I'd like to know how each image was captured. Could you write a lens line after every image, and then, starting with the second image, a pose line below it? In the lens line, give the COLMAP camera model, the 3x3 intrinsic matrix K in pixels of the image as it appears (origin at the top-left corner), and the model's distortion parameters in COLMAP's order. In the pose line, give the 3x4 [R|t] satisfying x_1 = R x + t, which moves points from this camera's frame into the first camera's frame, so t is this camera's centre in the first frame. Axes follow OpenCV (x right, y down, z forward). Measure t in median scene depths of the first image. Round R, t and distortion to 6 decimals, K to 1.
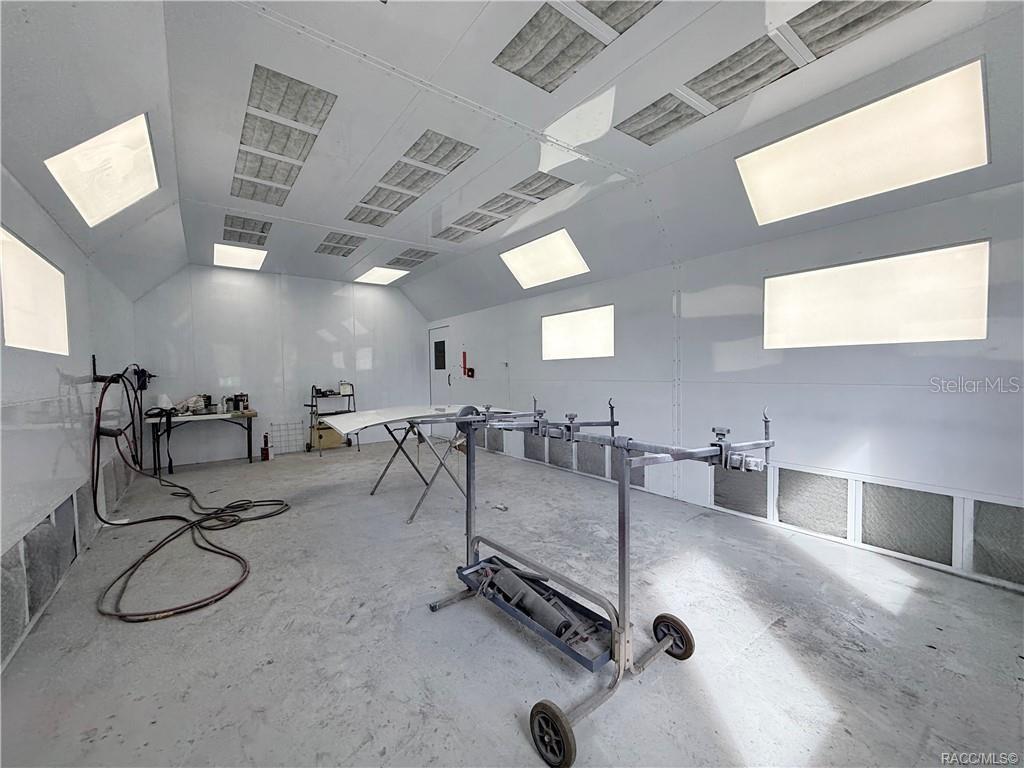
lens RADIAL K [[408.6, 0, 512.2], [0, 408.6, 384.5], [0, 0, 1]] dist [-0.002862, -0.000600]
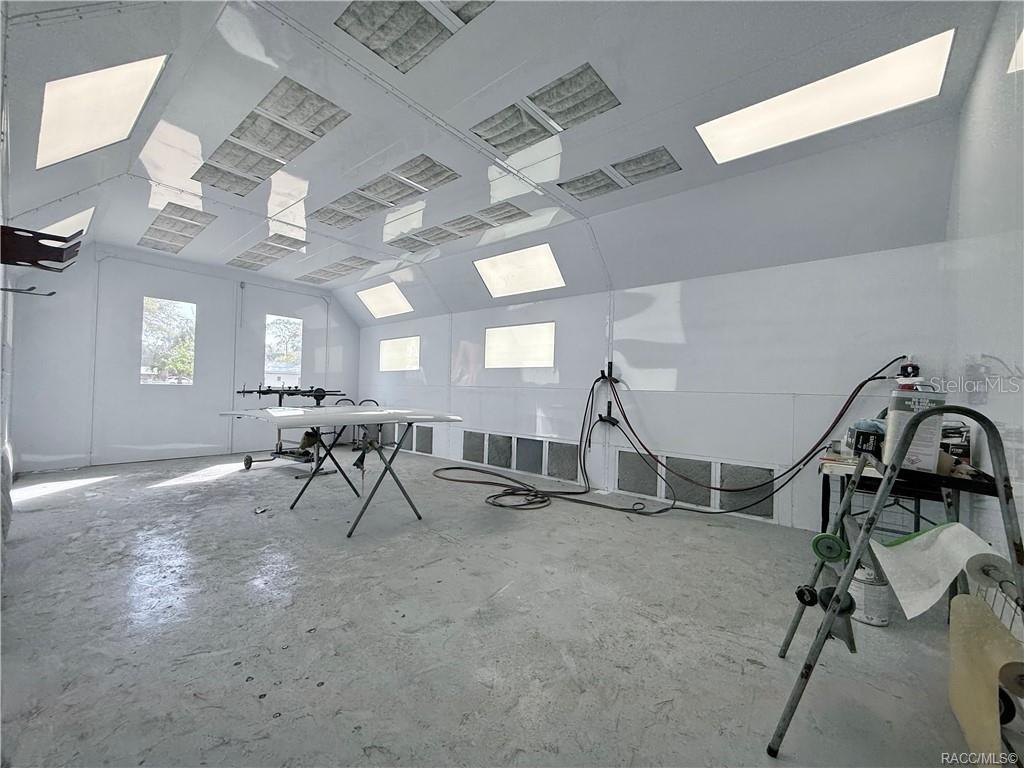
lens RADIAL K [[408.6, 0, 513.9], [0, 408.6, 385.7], [0, 0, 1]] dist [-0.002862, -0.000600]
pose [[-0.972840, -0.012192, -0.231158, -0.331318], [-0.017516, 0.999626, 0.020997, -0.013671], [0.230816, 0.024476, -0.972690, 1.807716]]
